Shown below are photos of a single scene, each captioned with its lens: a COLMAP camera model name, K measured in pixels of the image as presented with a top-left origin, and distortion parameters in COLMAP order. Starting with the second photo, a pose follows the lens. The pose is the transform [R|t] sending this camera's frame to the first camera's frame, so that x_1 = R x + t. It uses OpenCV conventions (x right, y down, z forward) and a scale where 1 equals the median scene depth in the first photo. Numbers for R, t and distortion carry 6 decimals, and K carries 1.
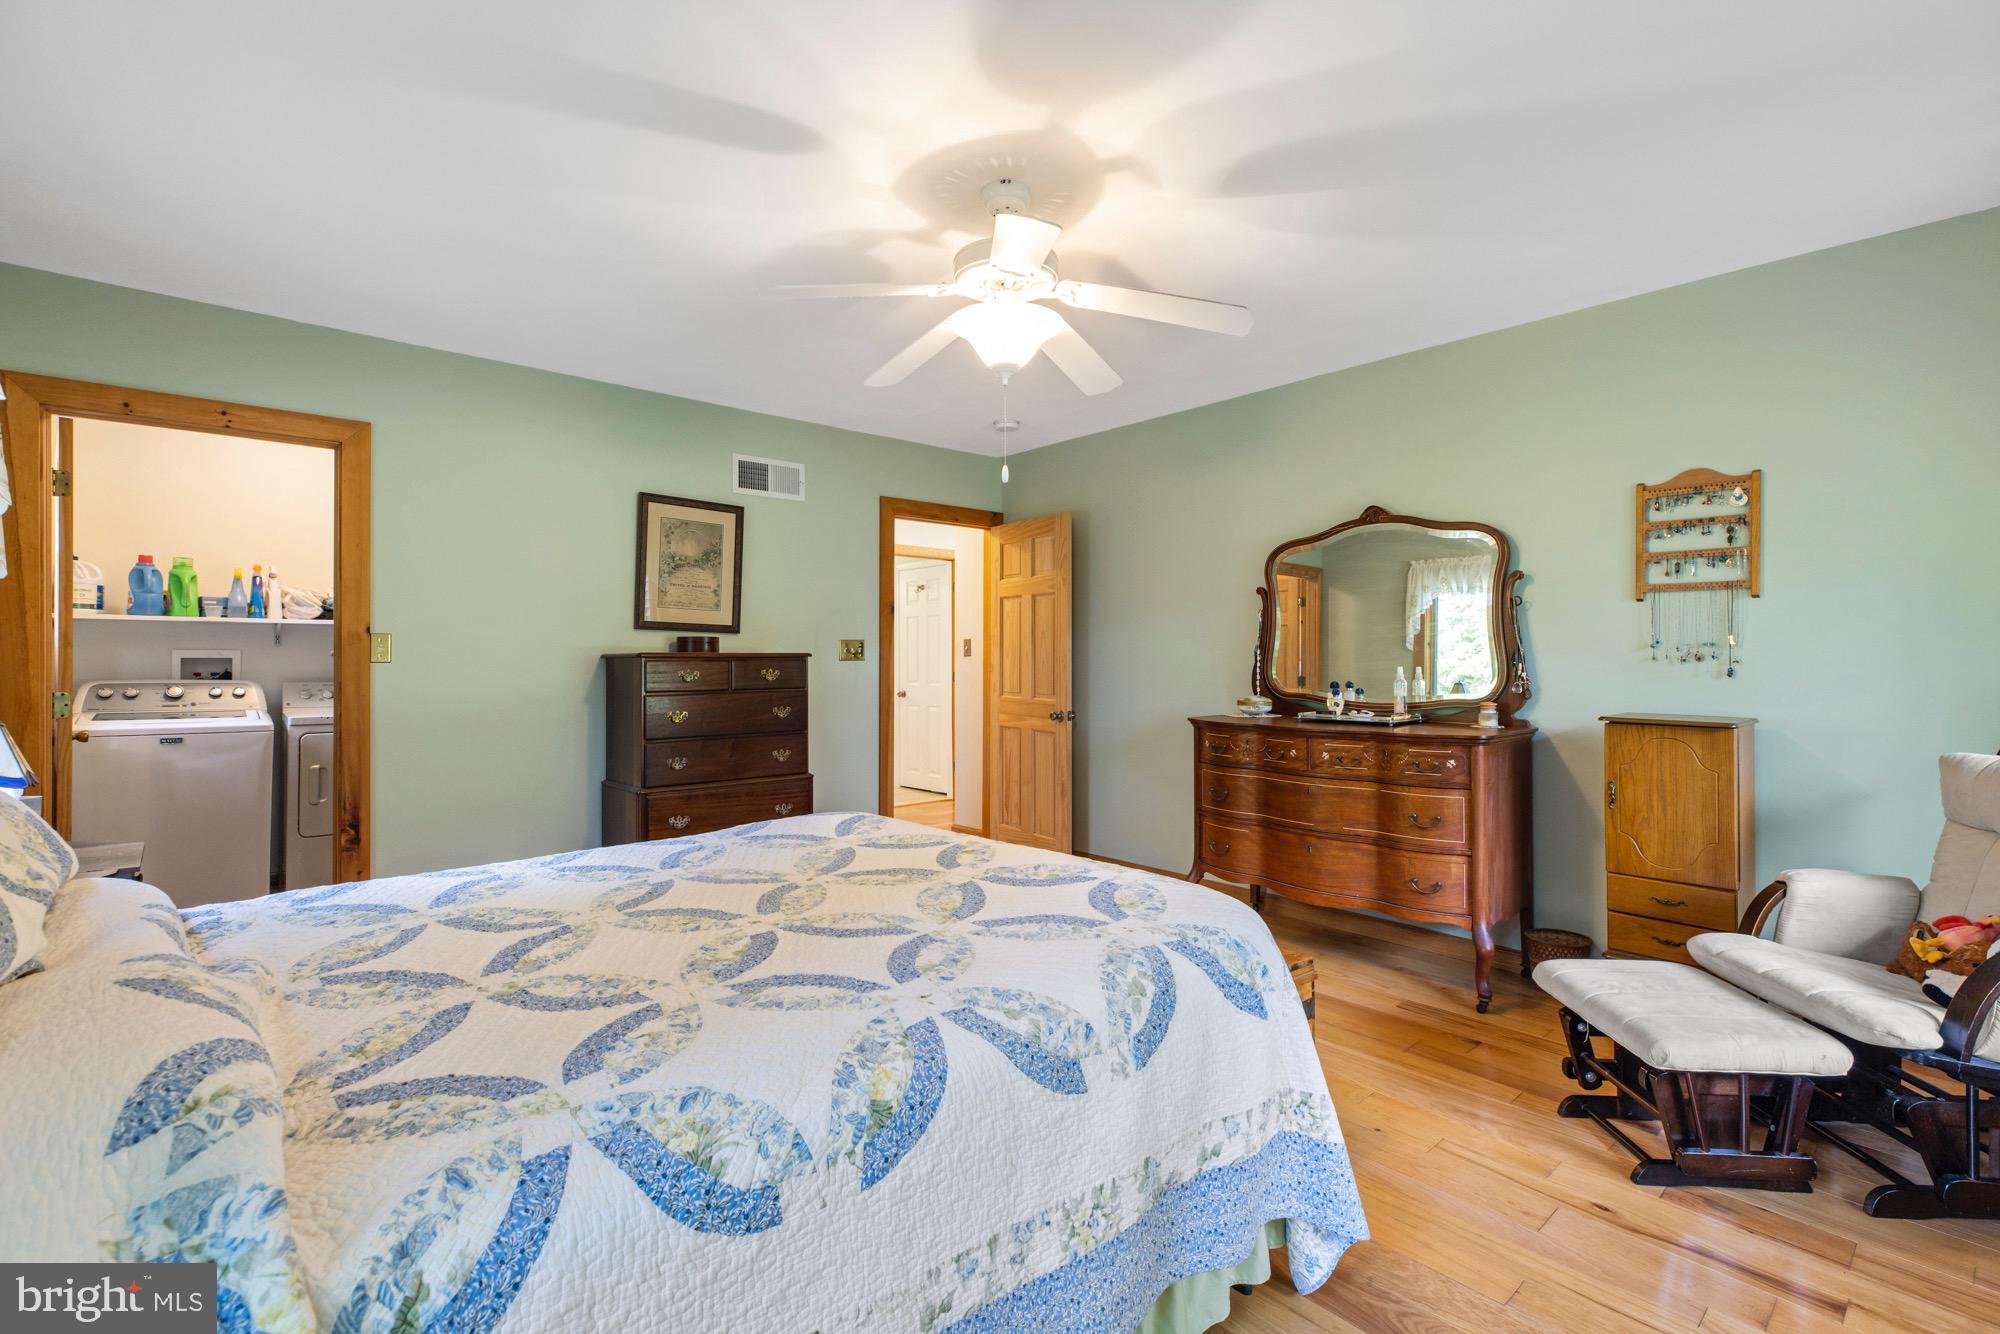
lens RADIAL K [[897.7, 0, 1002.5], [0, 897.7, 672.5], [0, 0, 1]] dist [0.005388, -0.000863]
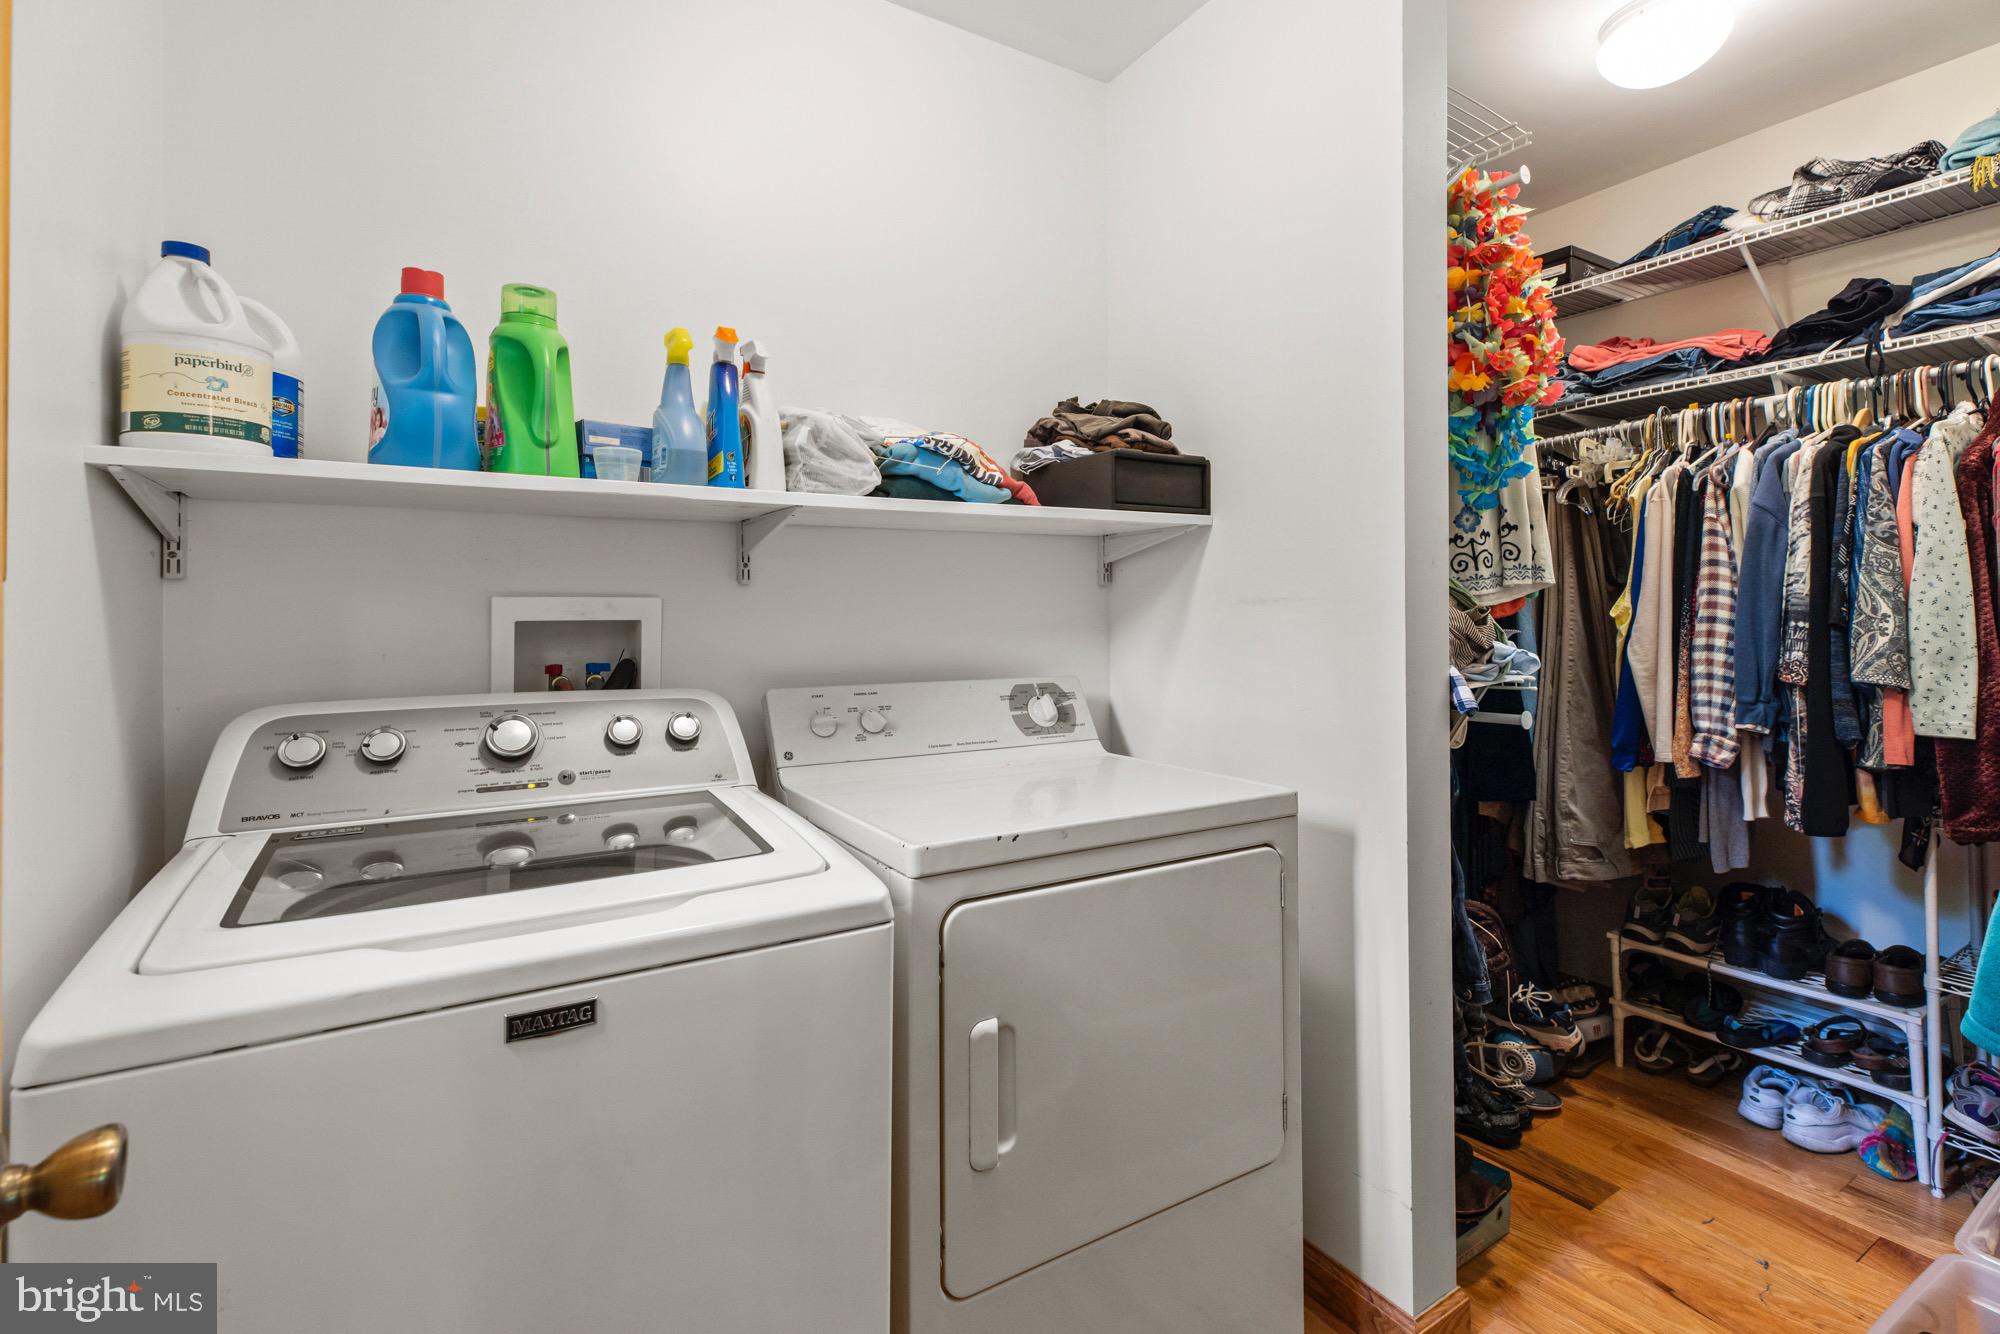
lens RADIAL K [[897.7, 0, 994.5], [0, 897.7, 617.8], [0, 0, 1]] dist [0.005388, -0.000863]
pose [[0.986657, -0.019540, -0.161634, -0.709211], [0.016557, 0.999667, -0.019783, -0.008835], [0.161967, 0.016842, 0.986652, 0.730018]]
